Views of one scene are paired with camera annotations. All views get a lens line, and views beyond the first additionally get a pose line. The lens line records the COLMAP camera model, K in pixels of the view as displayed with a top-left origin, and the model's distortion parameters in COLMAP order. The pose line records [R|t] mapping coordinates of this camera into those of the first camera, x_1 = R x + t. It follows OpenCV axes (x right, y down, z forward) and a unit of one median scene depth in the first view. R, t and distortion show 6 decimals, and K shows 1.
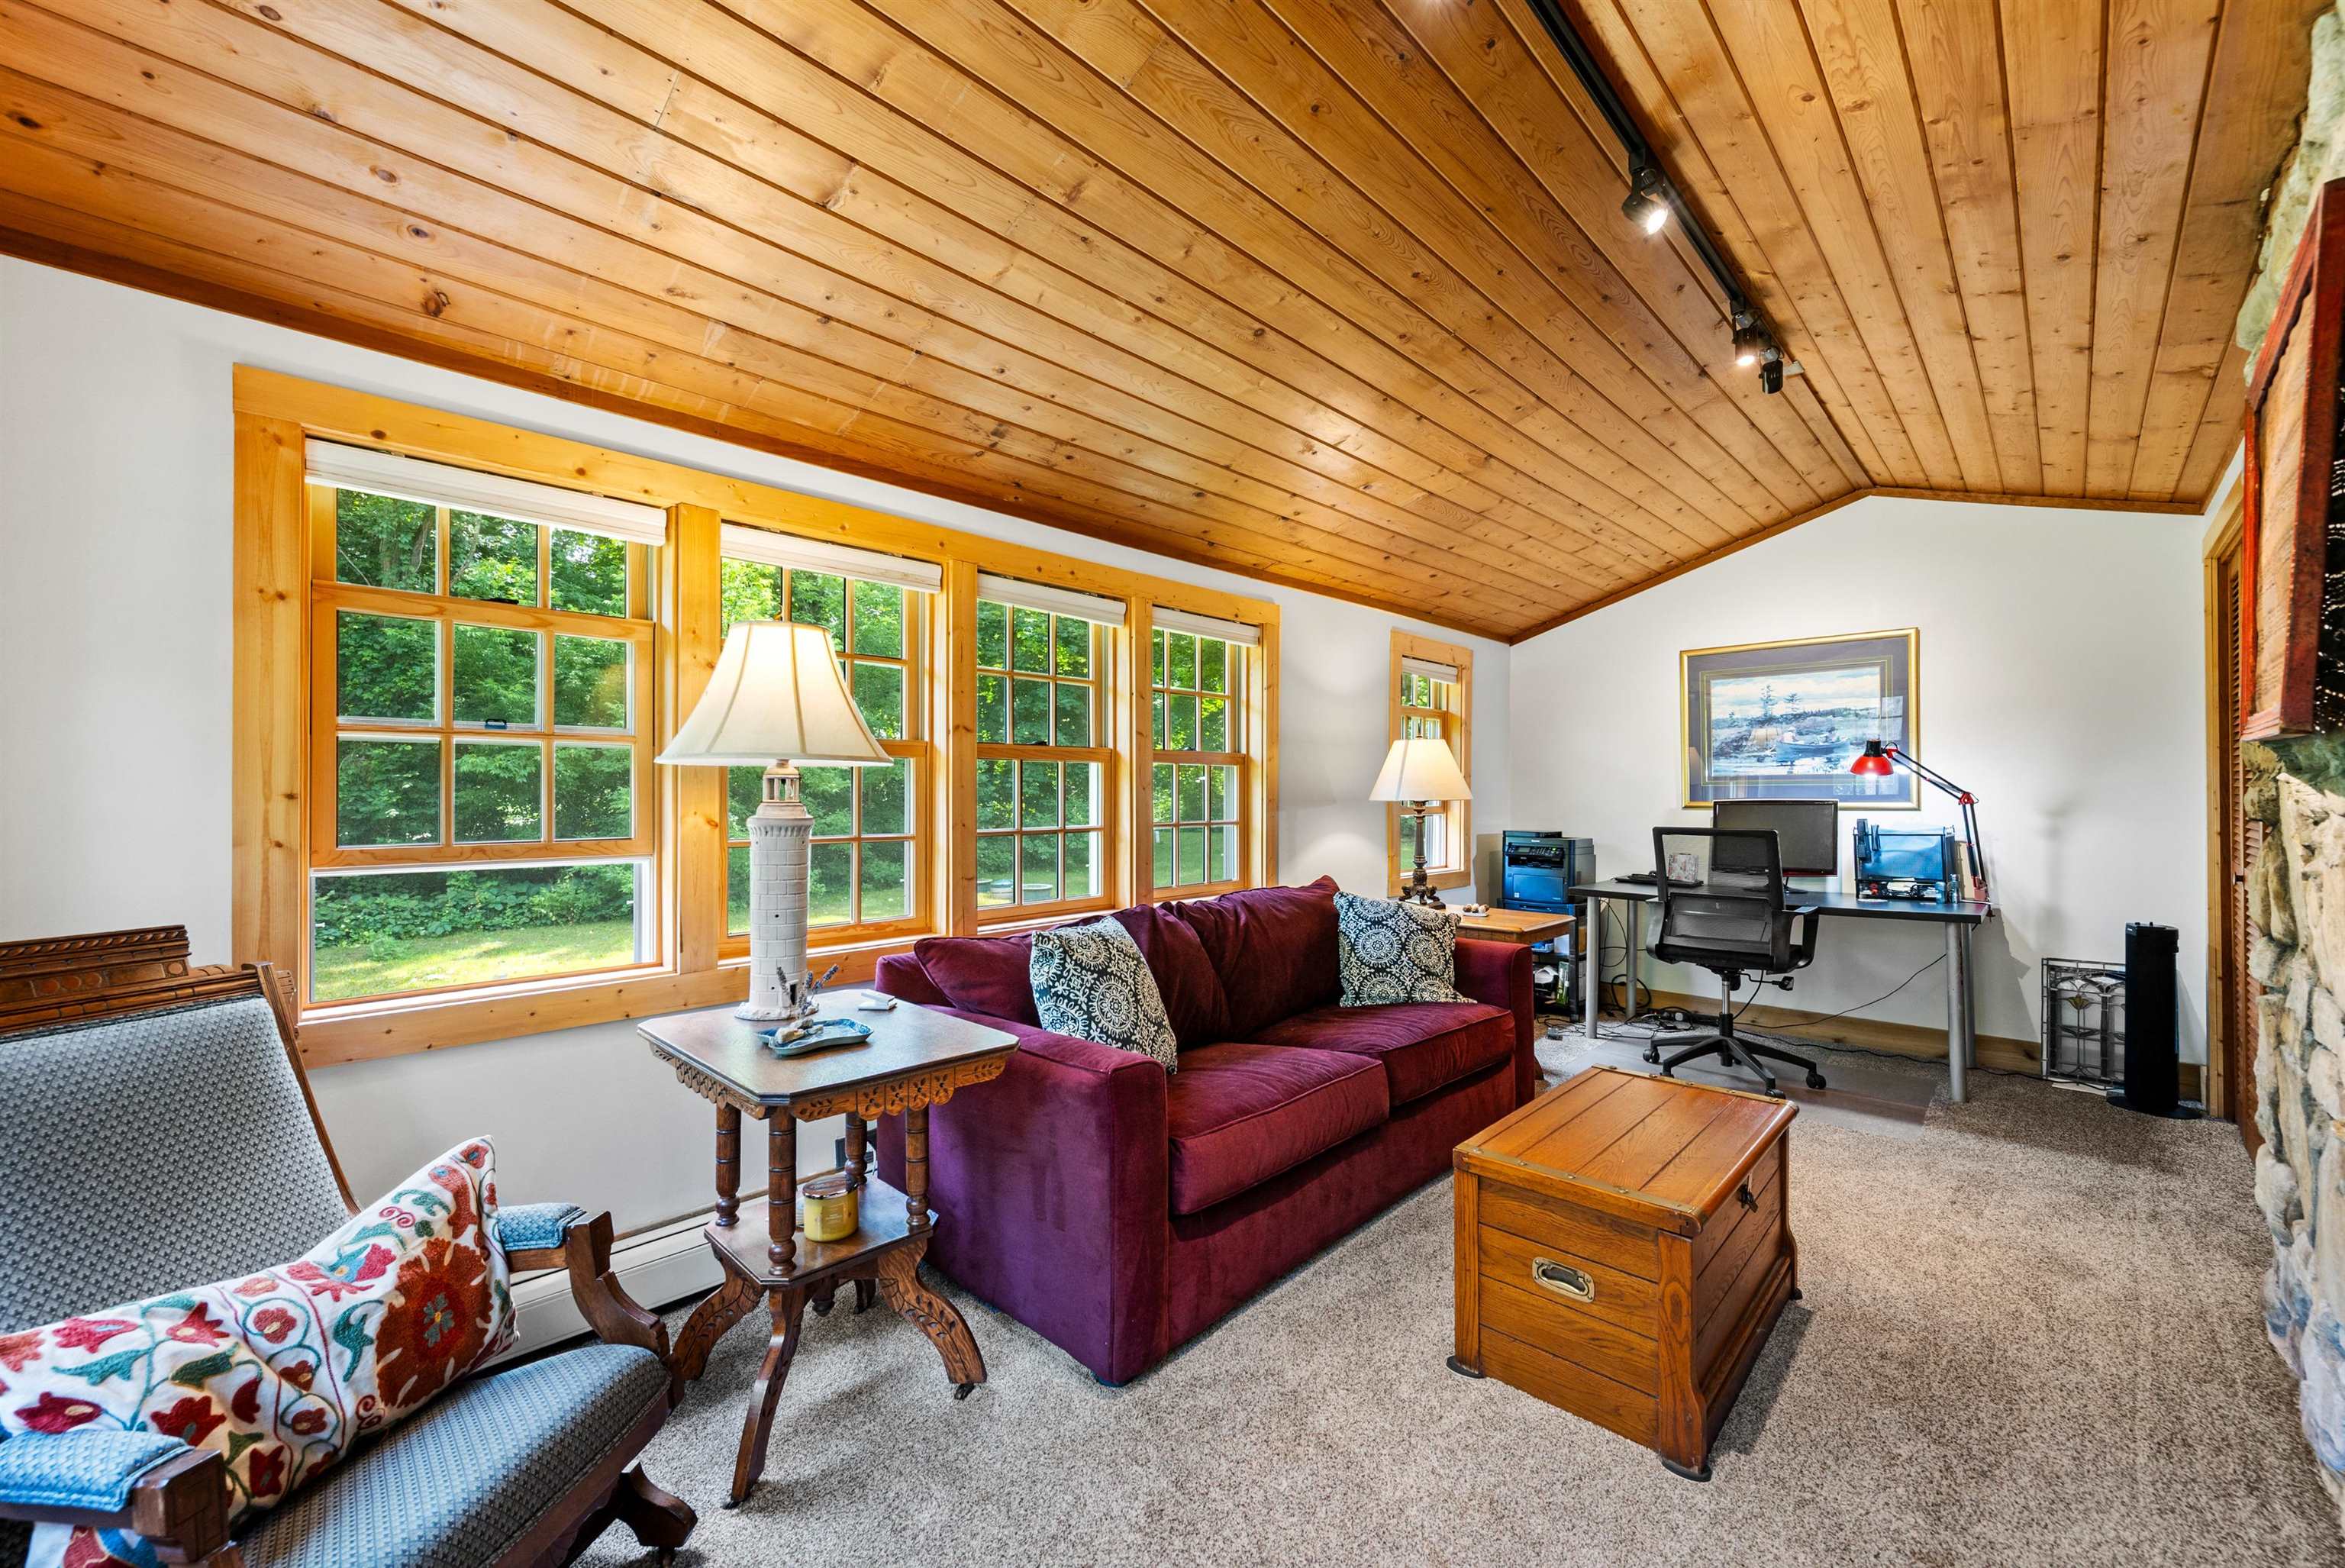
lens RADIAL K [[931.2, 0, 1161.5], [0, 931.2, 787.7], [0, 0, 1]] dist [0.000318, -0.000121]
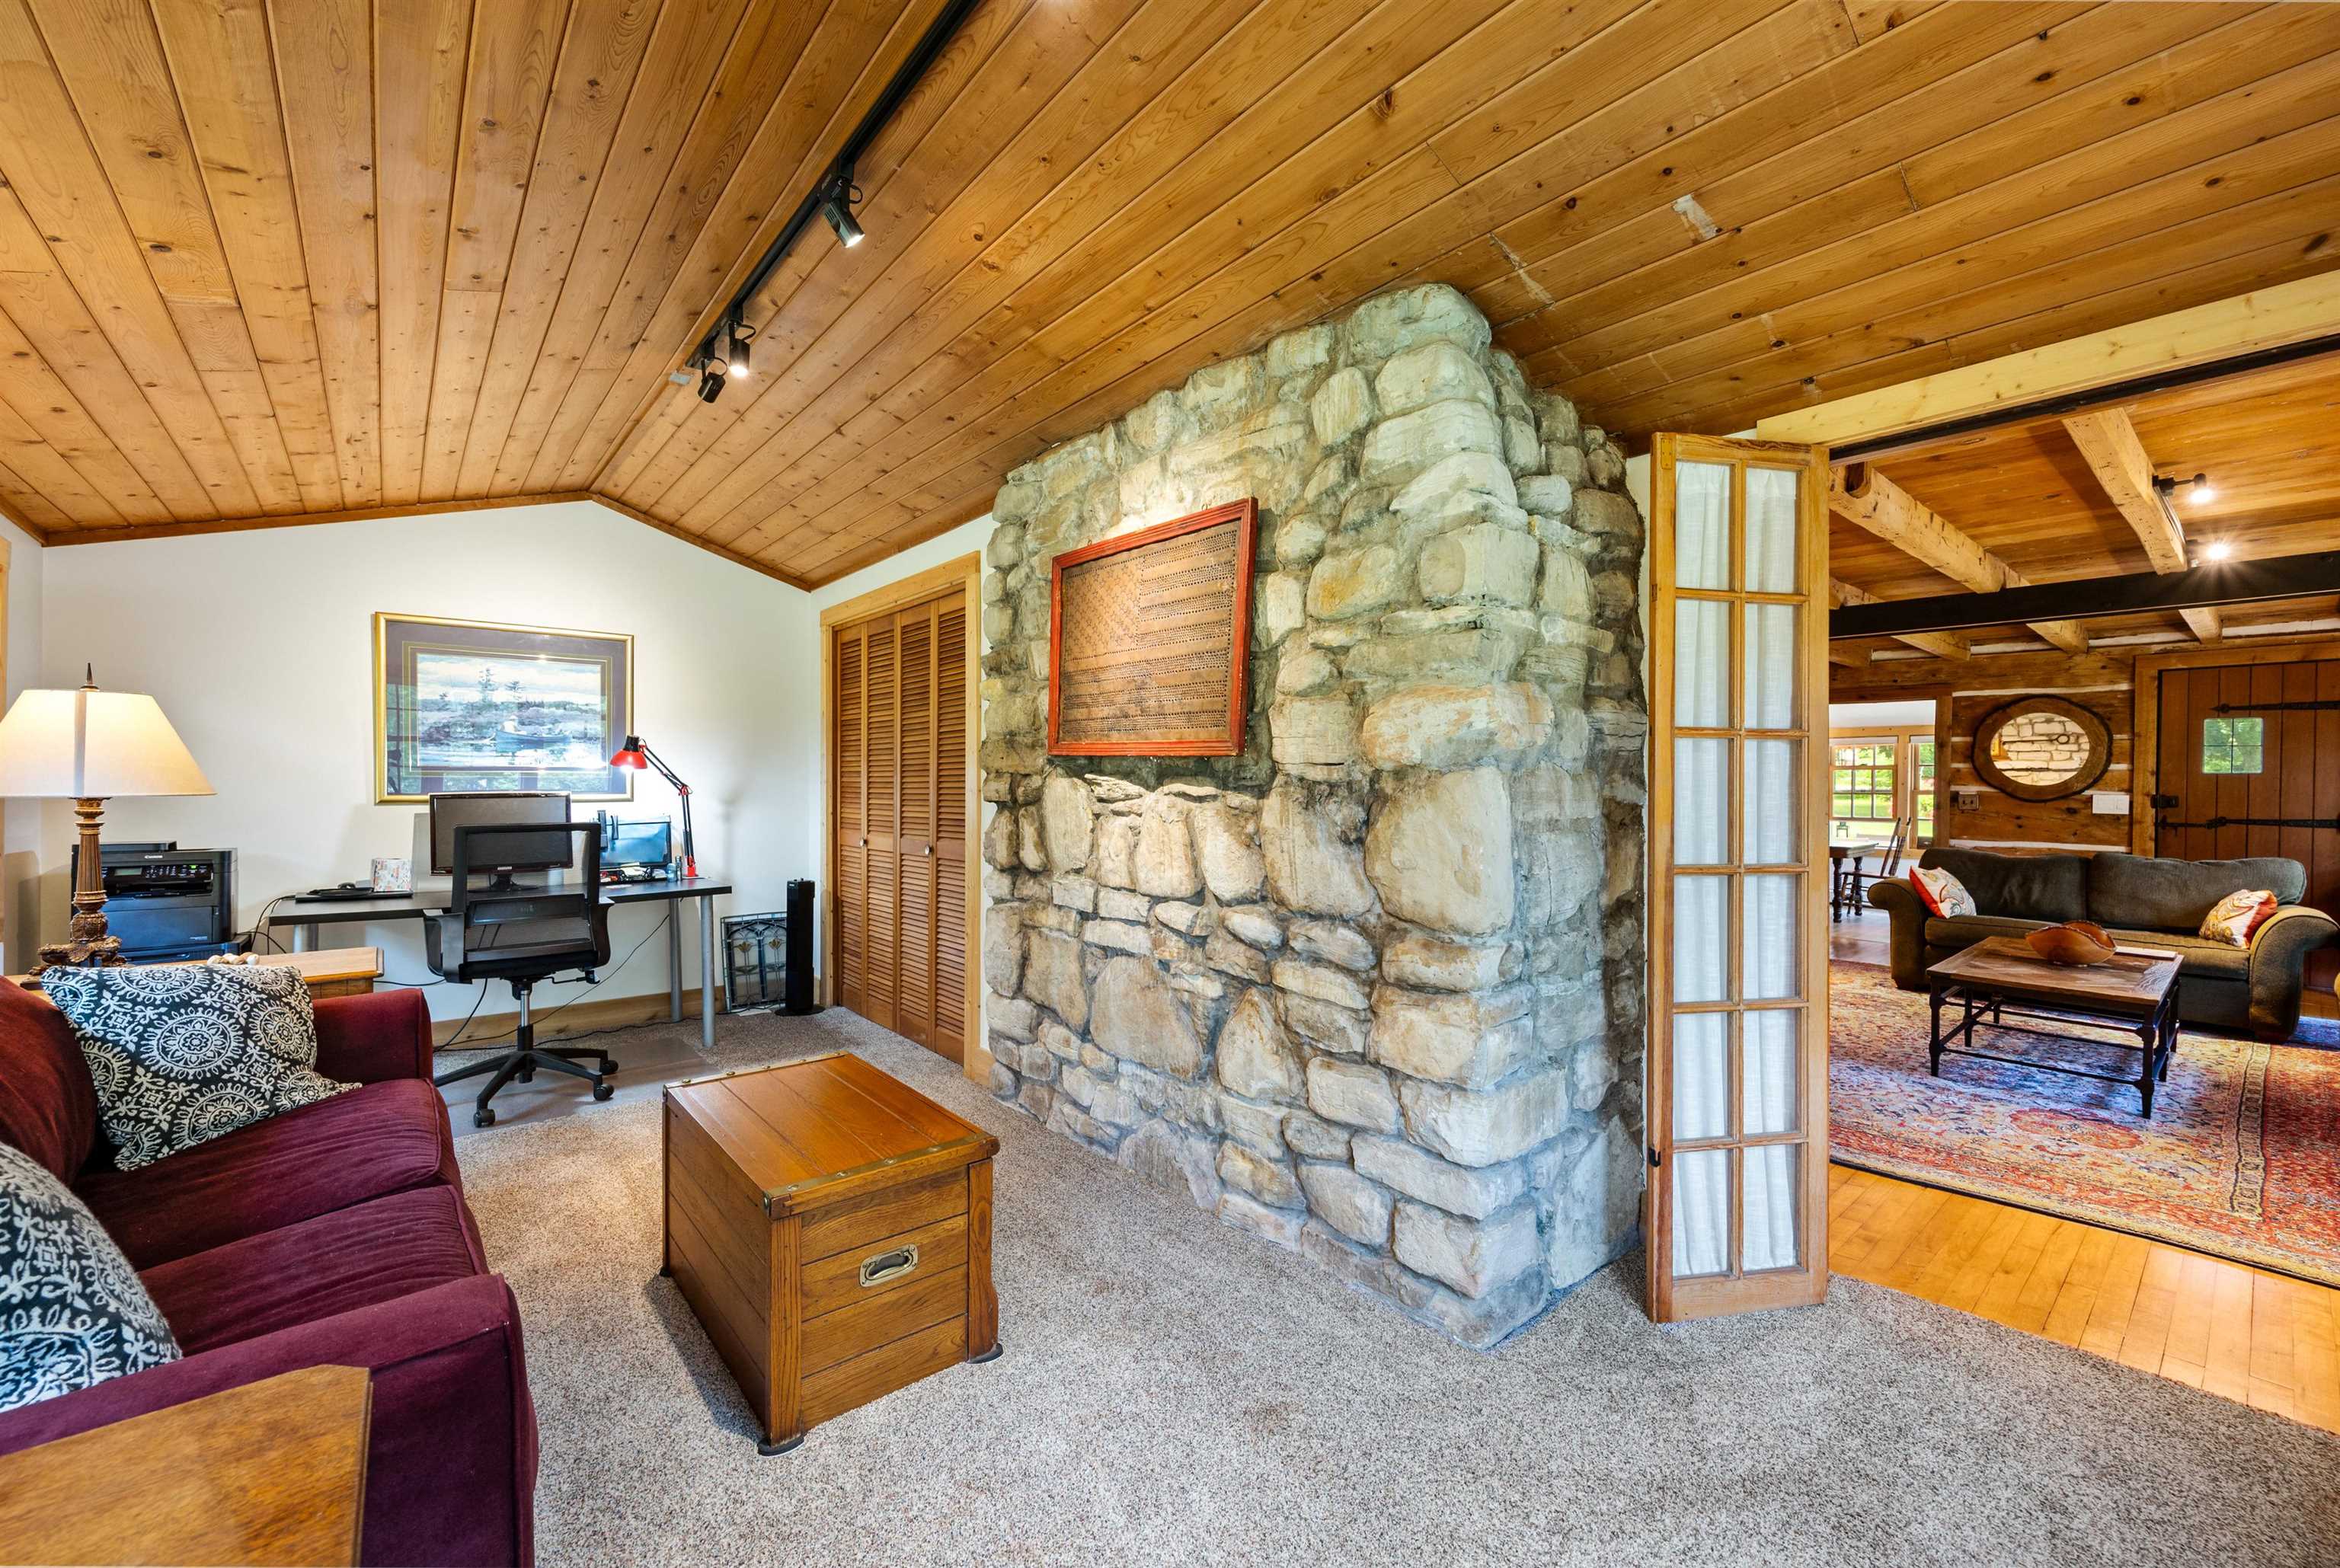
lens RADIAL K [[929.1, 0, 1187.2], [0, 929.1, 790.0], [0, 0, 1]] dist [0.000318, -0.000121]
pose [[0.094251, -0.002975, 0.995544, -0.236278], [-0.006531, 0.999972, 0.003606, 0.002996], [-0.995527, -0.006842, 0.094229, 0.258243]]
